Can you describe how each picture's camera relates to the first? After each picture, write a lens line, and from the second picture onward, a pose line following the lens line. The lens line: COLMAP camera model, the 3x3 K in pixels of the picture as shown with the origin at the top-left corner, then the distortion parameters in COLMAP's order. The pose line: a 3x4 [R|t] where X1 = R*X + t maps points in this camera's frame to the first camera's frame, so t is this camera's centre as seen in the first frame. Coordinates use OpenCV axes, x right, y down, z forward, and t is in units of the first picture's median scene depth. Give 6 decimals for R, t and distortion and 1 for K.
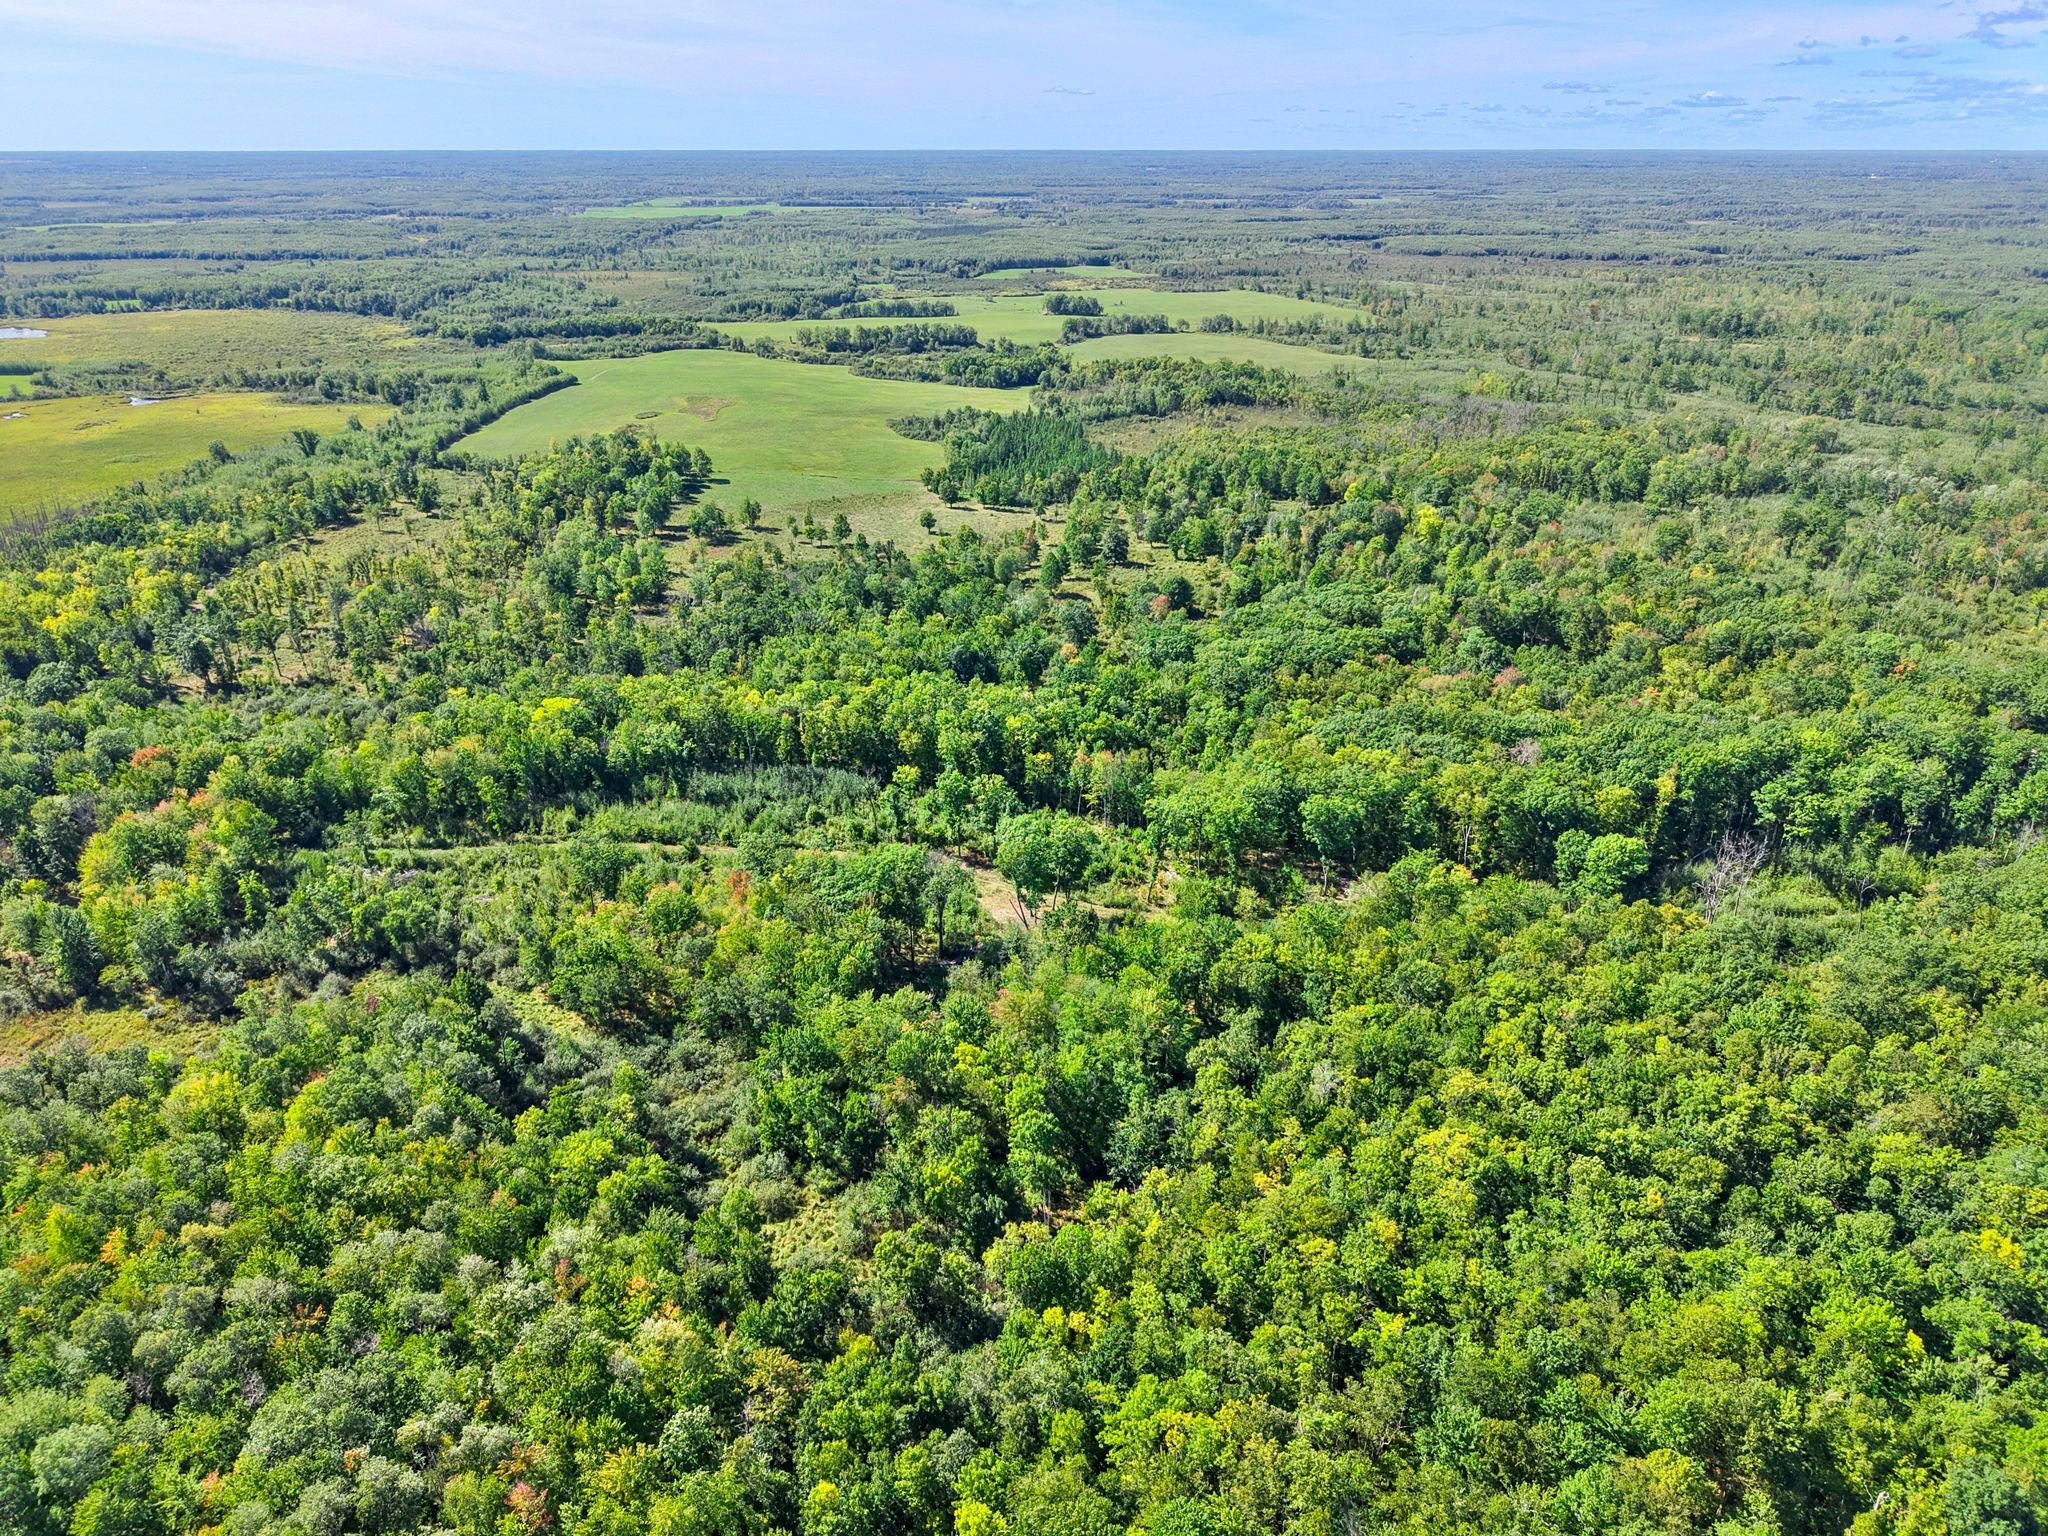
lens RADIAL K [[1386.8, 0, 1025.2], [0, 1386.8, 759.0], [0, 0, 1]] dist [0.010166, -0.005067]
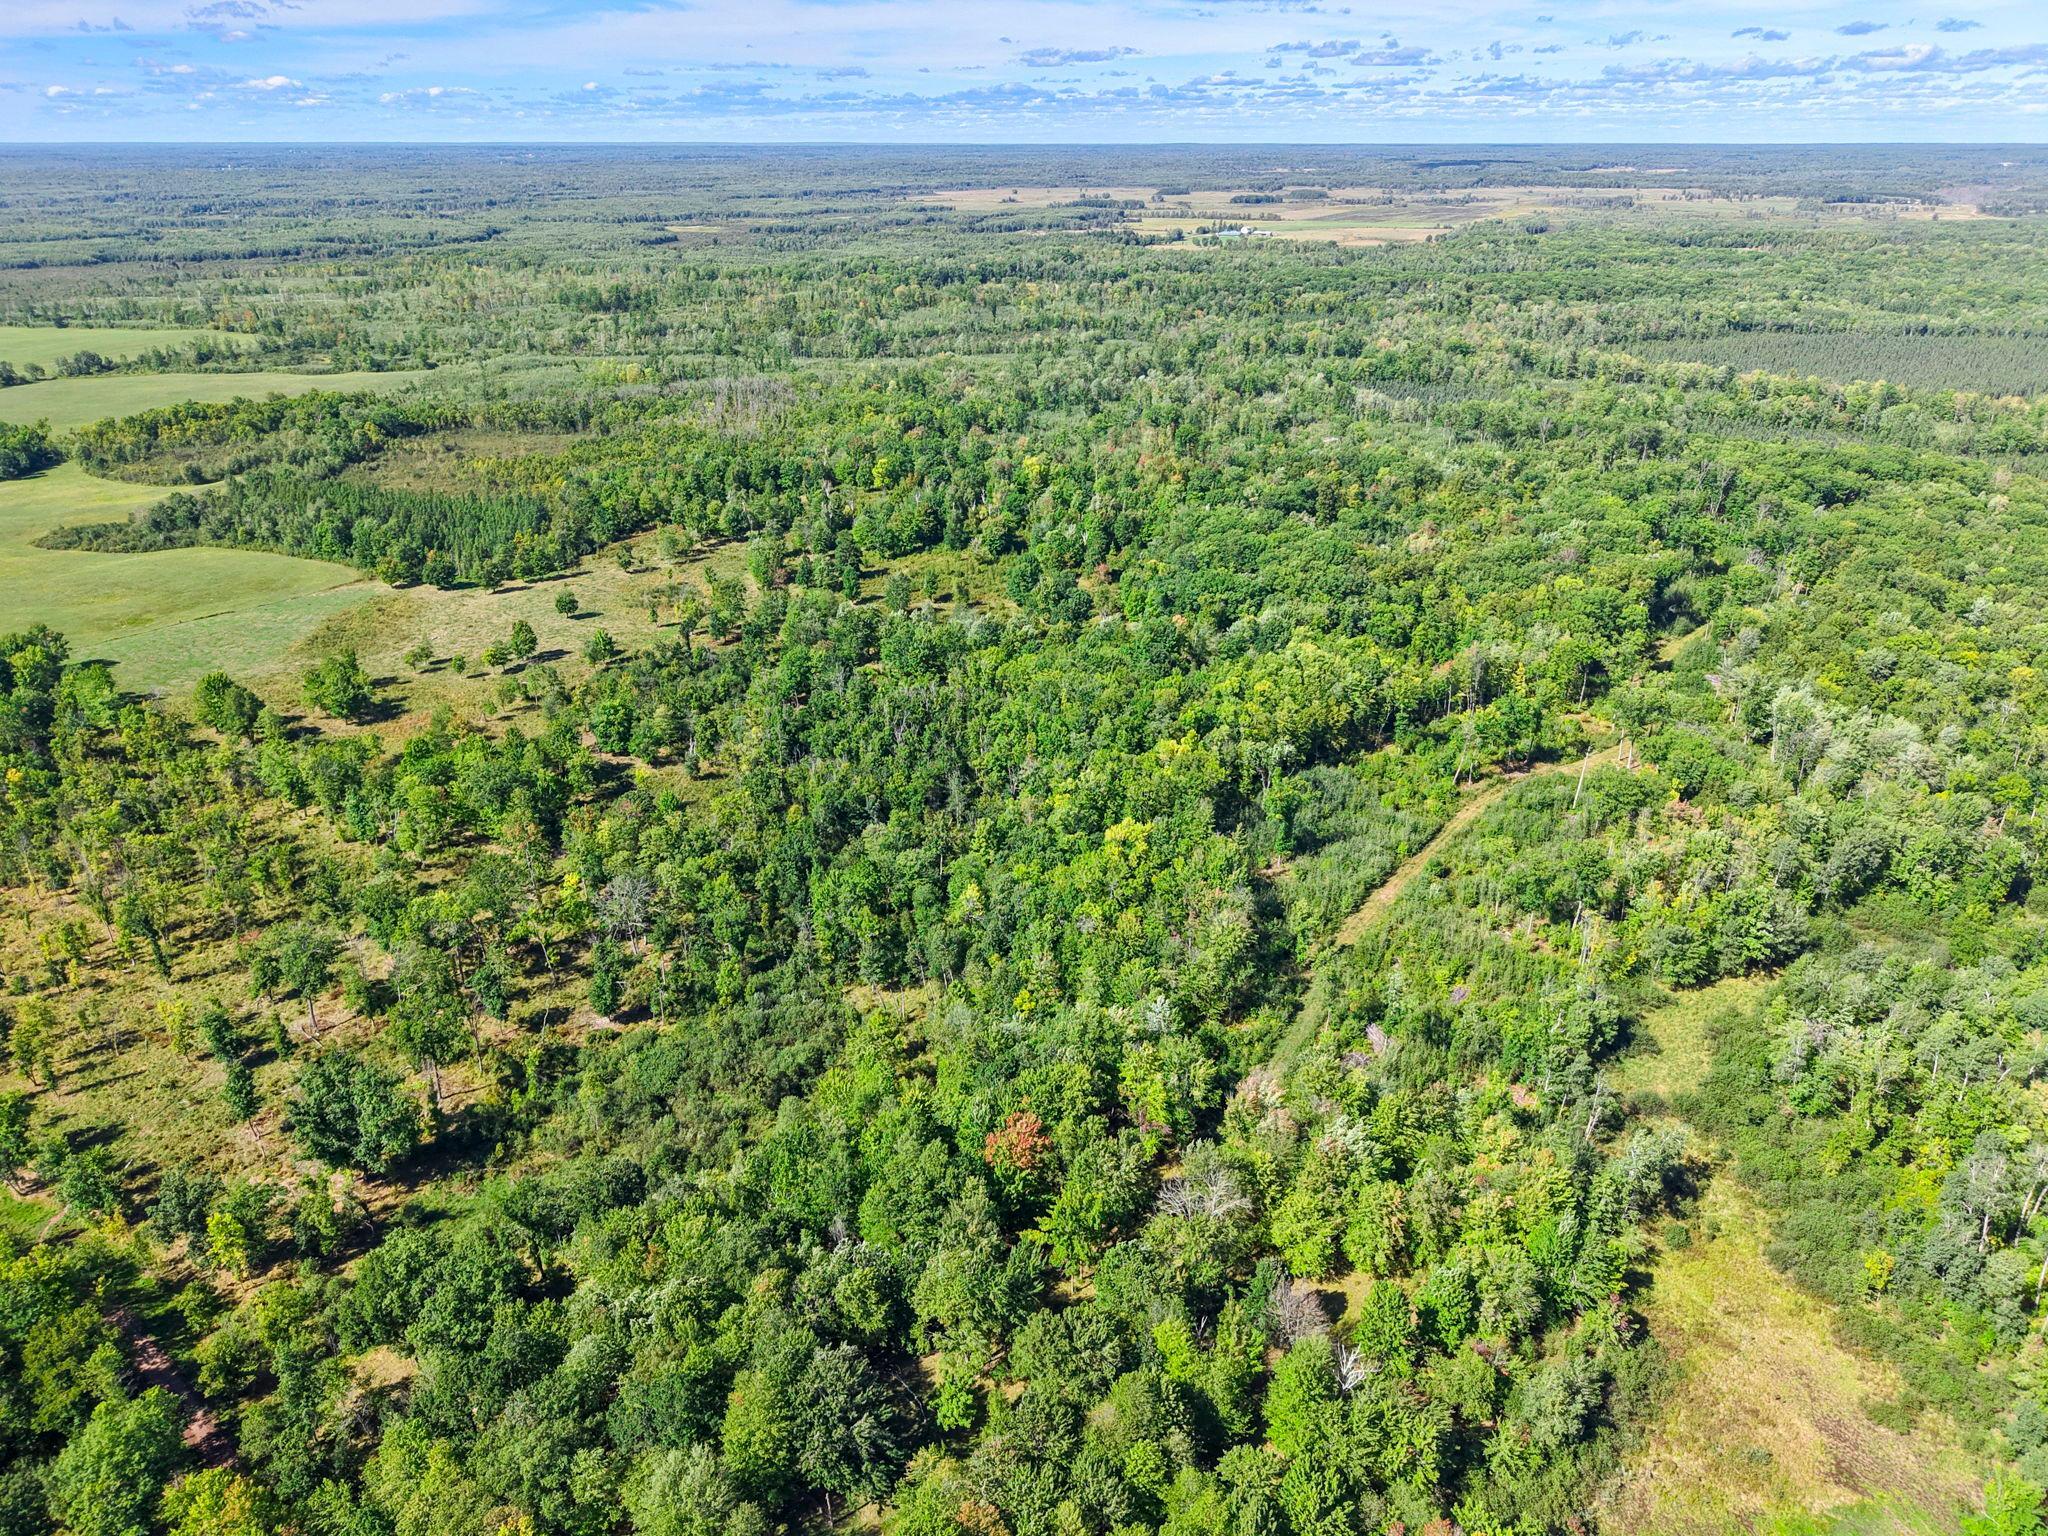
lens RADIAL K [[1369.1, 0, 1024.0], [0, 1369.1, 768.0], [0, 0, 1]] dist [0.015406, -0.012174]
pose [[0.507787, -0.364238, 0.780694, -0.252448], [0.352553, 0.914722, 0.197459, -0.063973], [-0.786040, 0.174968, 0.592898, 0.147083]]
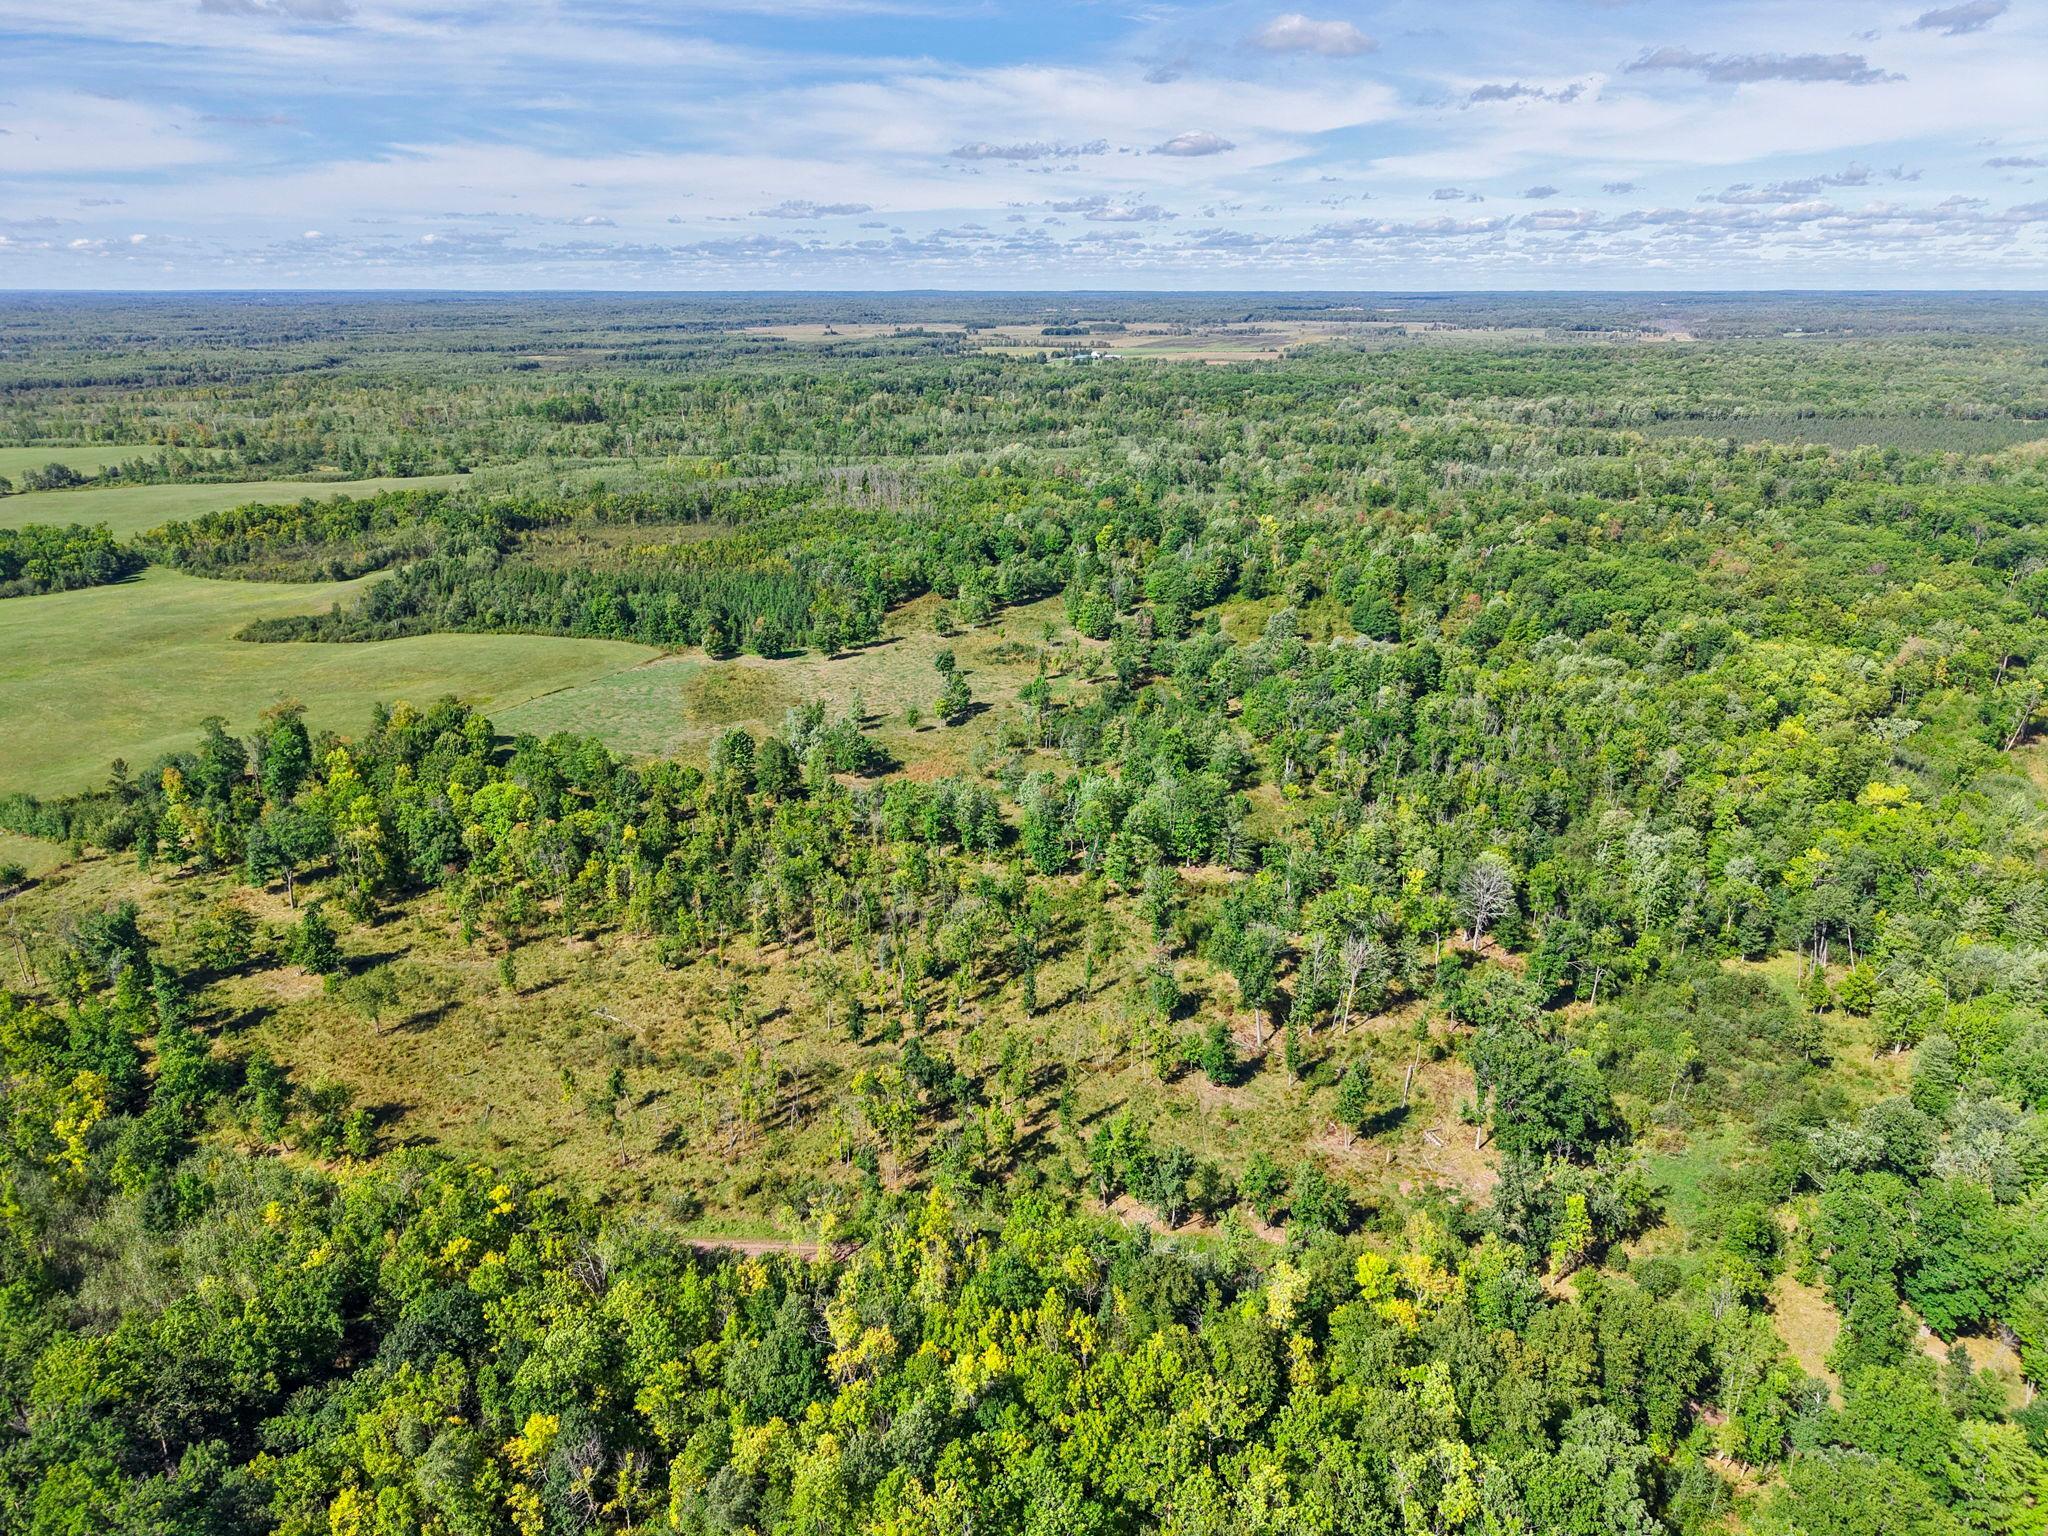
lens RADIAL K [[1360.3, 0, 1027.7], [0, 1360.3, 735.4], [0, 0, 1]] dist [0.017099, -0.016860]
pose [[0.342710, -0.298379, 0.890797, -0.319362], [0.382101, 0.910517, 0.157981, -0.100966], [-0.858224, 0.286233, 0.426054, 0.278431]]
